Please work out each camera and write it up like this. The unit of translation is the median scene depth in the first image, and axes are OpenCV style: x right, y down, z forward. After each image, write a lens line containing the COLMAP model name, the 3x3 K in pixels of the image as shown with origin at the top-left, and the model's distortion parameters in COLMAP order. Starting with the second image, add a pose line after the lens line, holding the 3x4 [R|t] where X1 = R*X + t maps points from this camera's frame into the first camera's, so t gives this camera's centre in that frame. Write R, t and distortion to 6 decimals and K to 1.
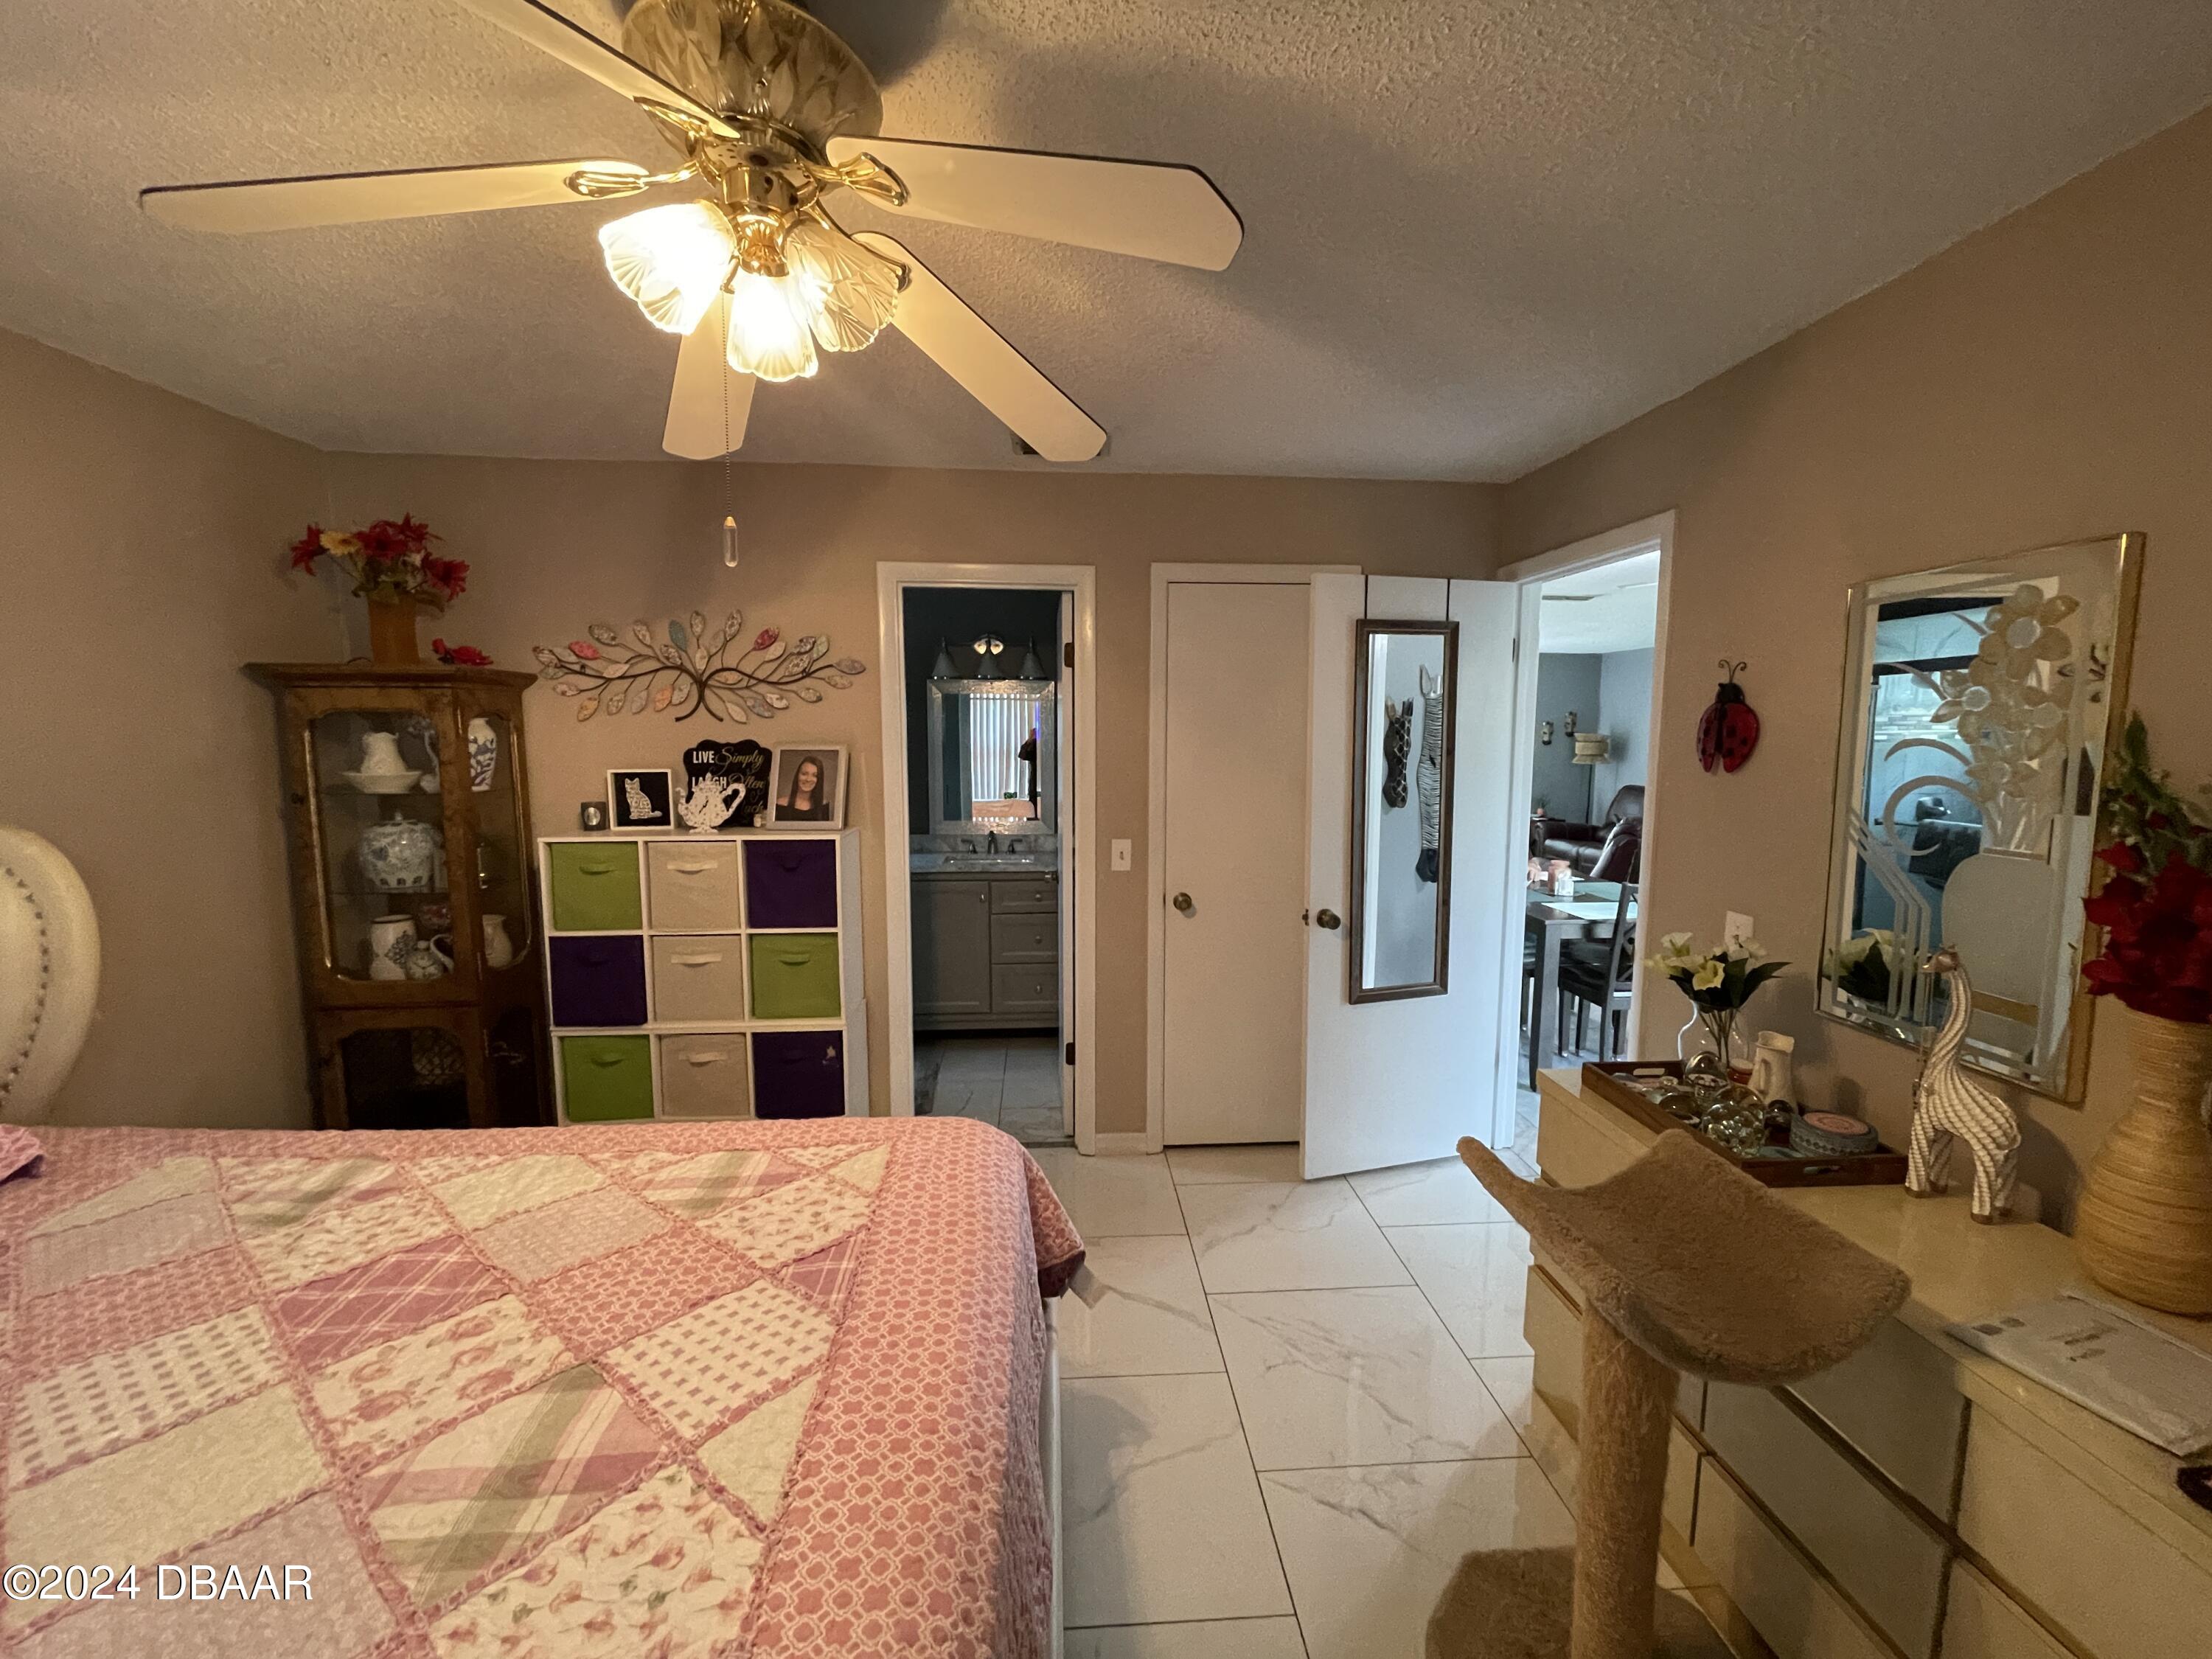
lens RADIAL K [[902.9, 0, 1111.0], [0, 902.9, 833.1], [0, 0, 1]] dist [0.001399, 0.000090]
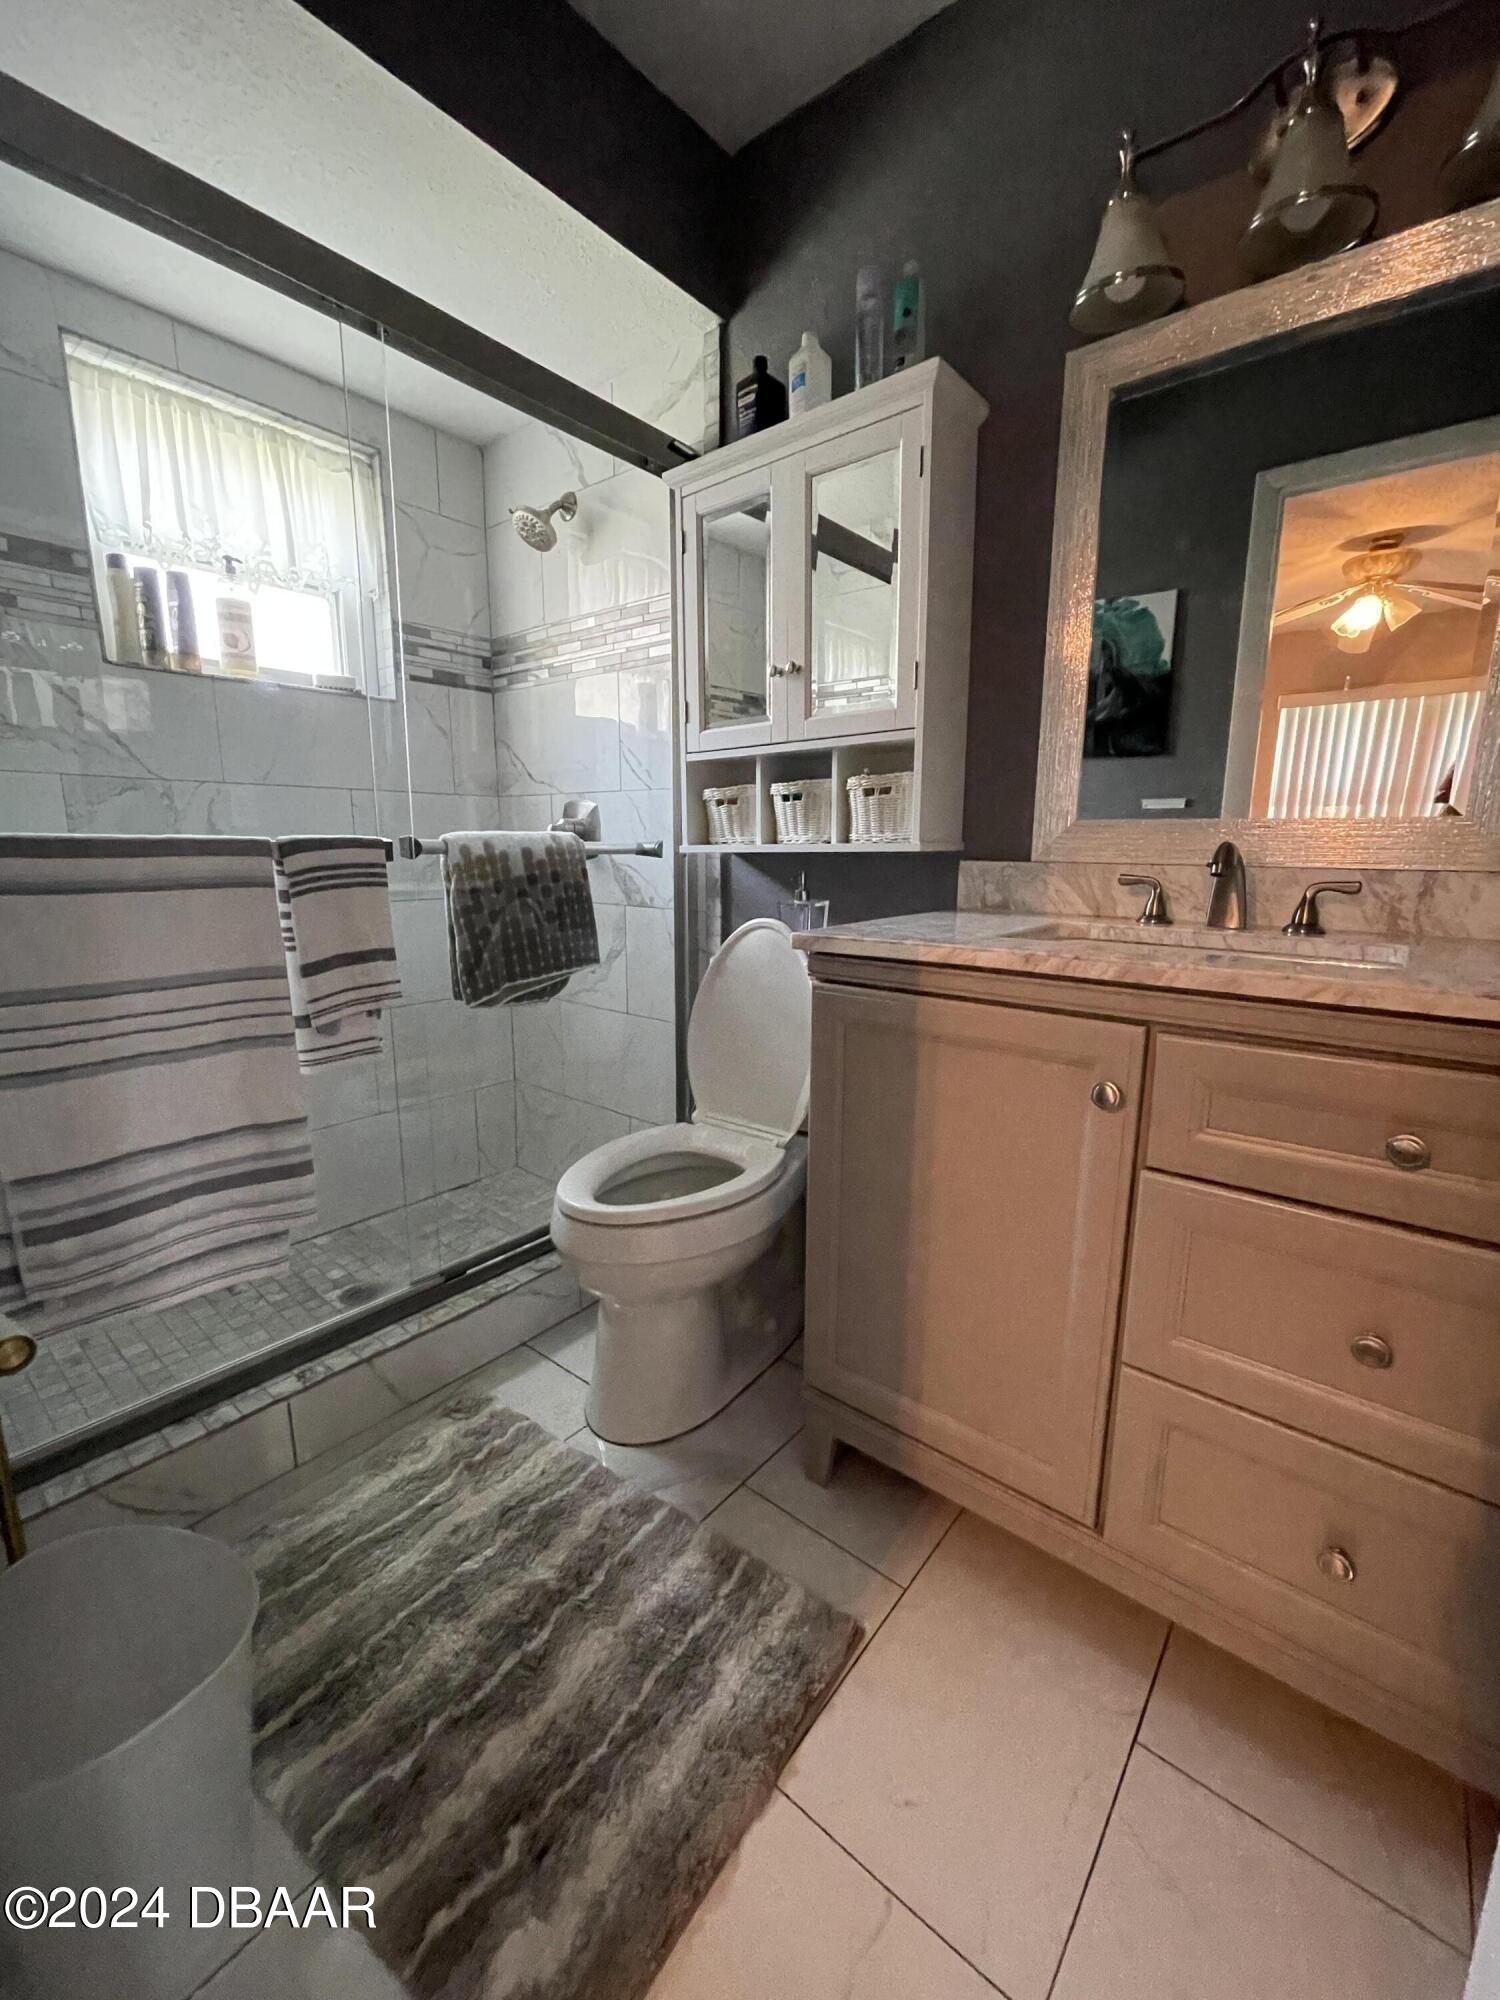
lens RADIAL K [[816.4, 0, 764.0], [0, 816.4, 1009.3], [0, 0, 1]] dist [0.001399, 0.000090]
pose [[0.735042, 0.133841, -0.664680, -0.098129], [-0.072557, 0.990221, 0.119155, 0.043028], [0.674128, -0.039357, 0.737565, 1.098375]]
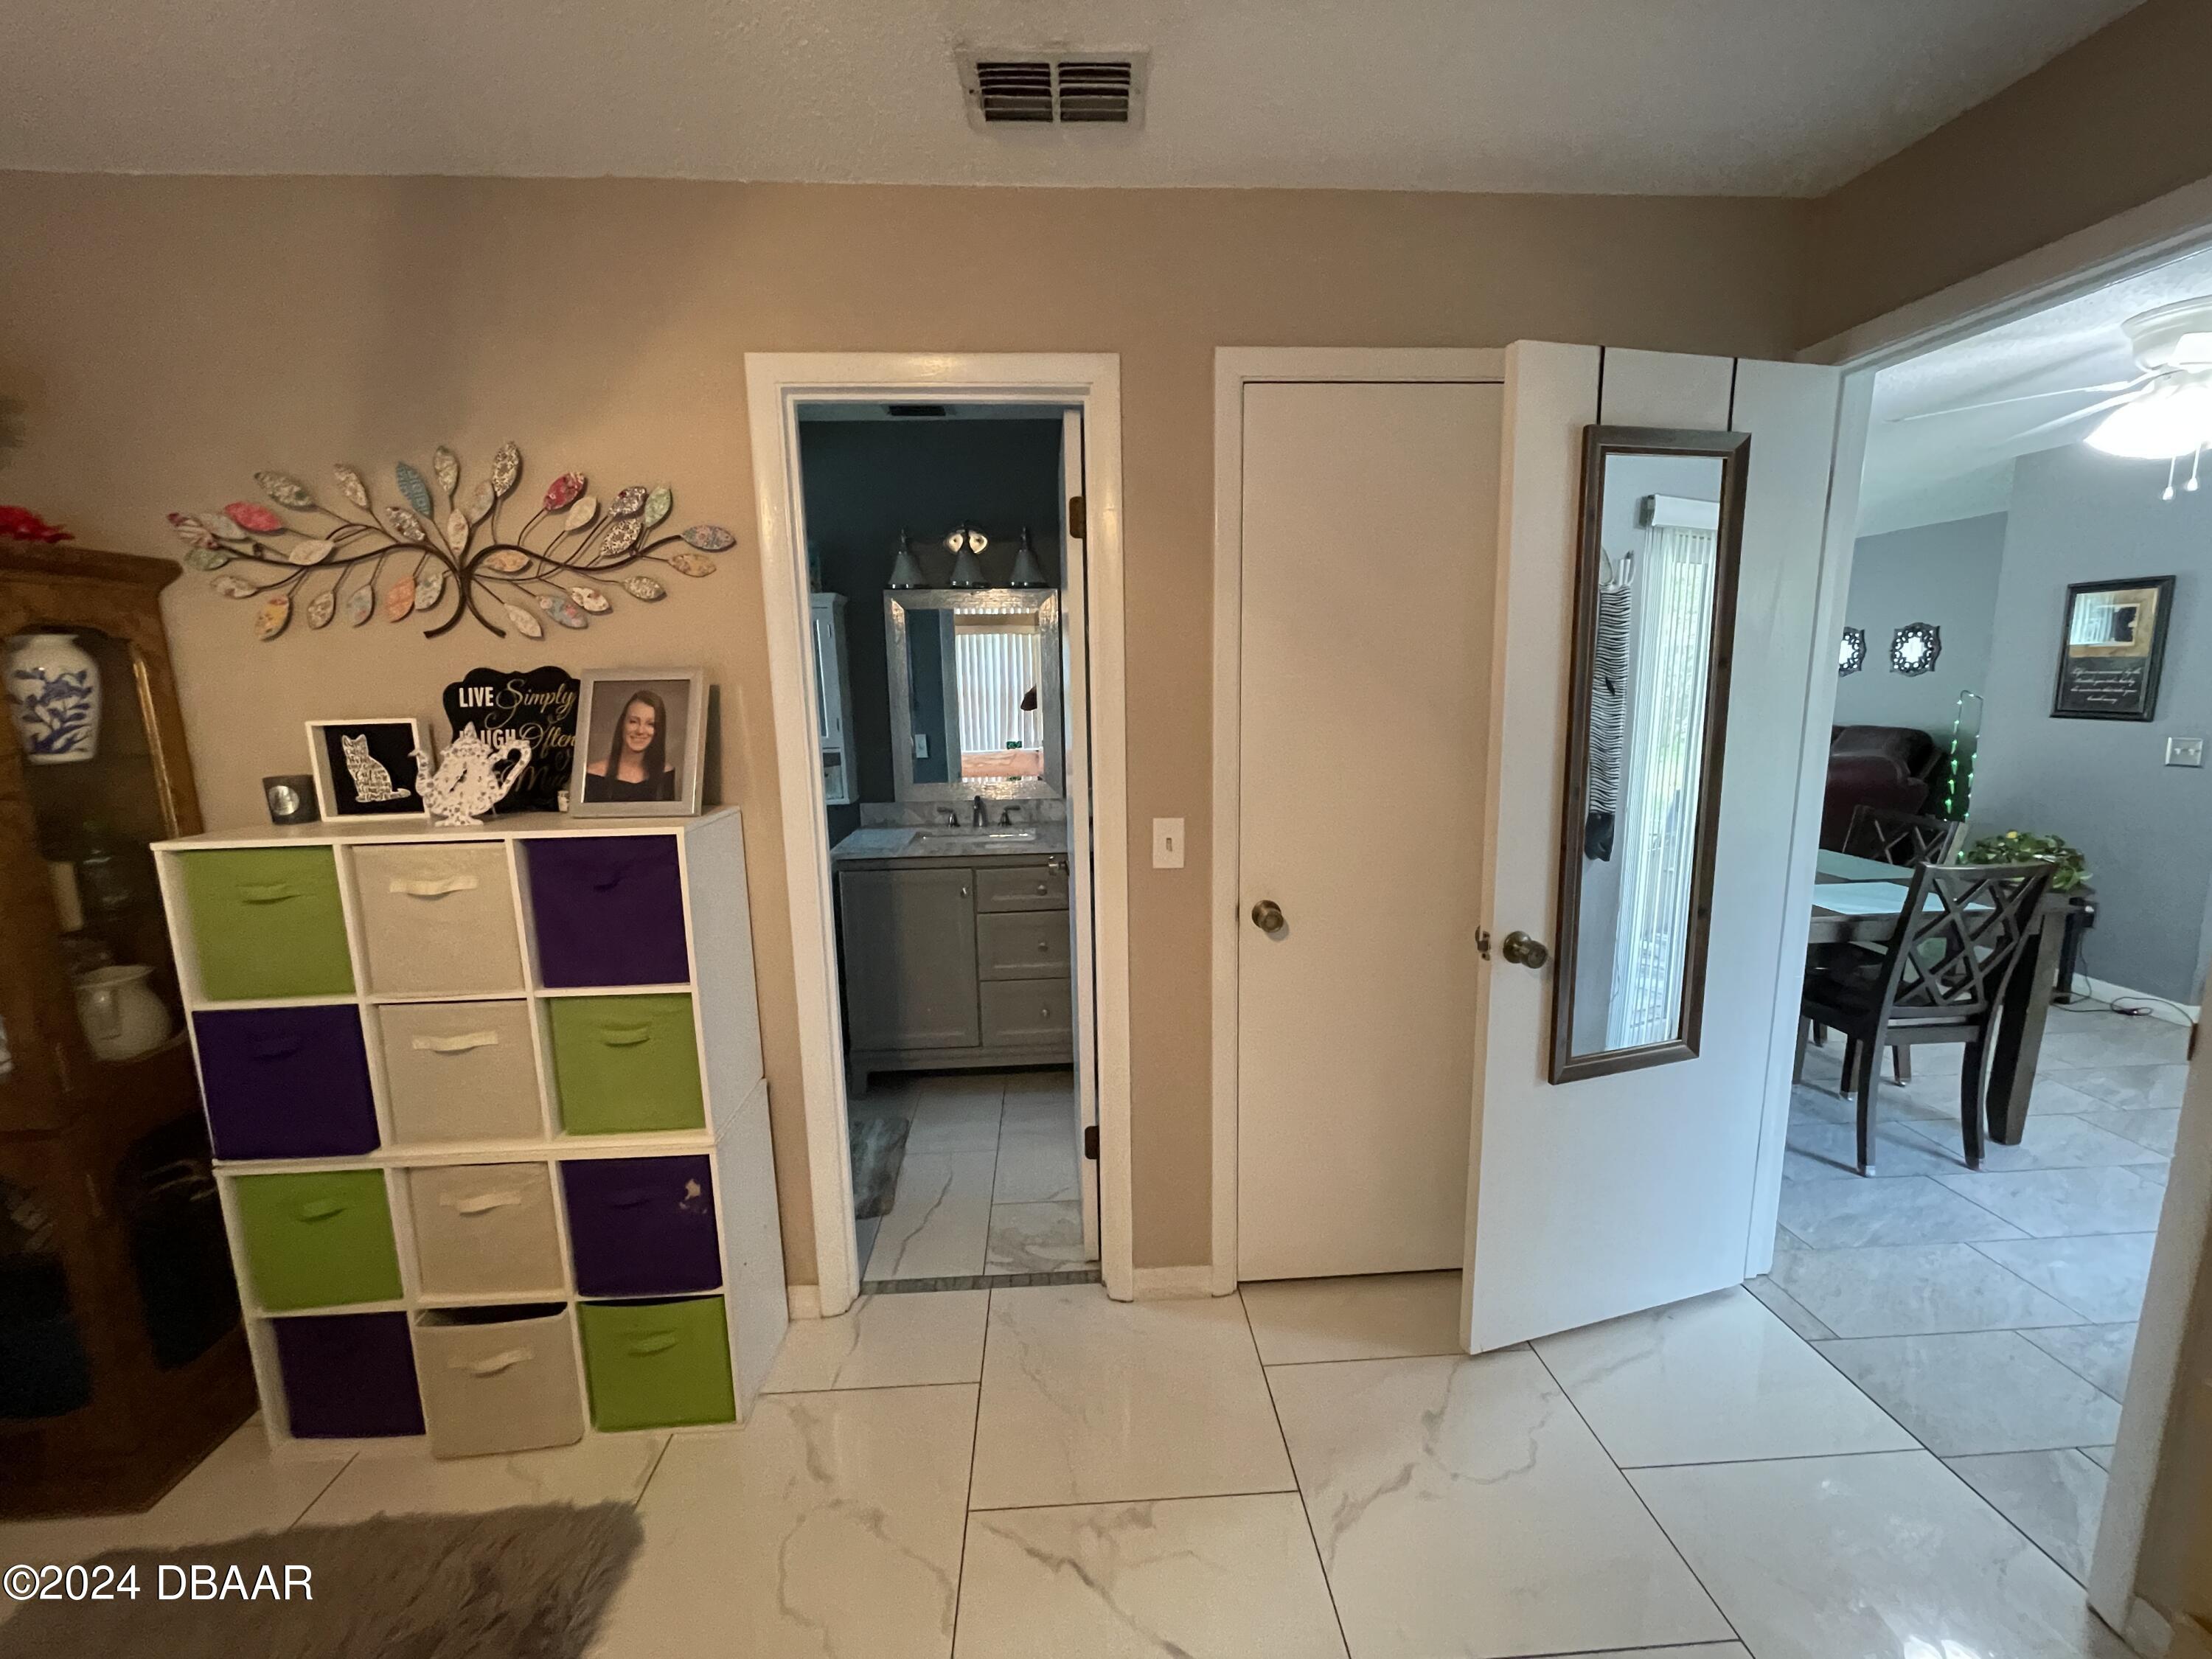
lens RADIAL K [[902.9, 0, 1098.2], [0, 902.9, 829.5], [0, 0, 1]] dist [0.001399, 0.000090]
pose [[0.999458, -0.017602, -0.027811, -0.020414], [0.019086, 0.998357, 0.054032, -0.020420], [0.026814, -0.054533, 0.998152, 0.402998]]
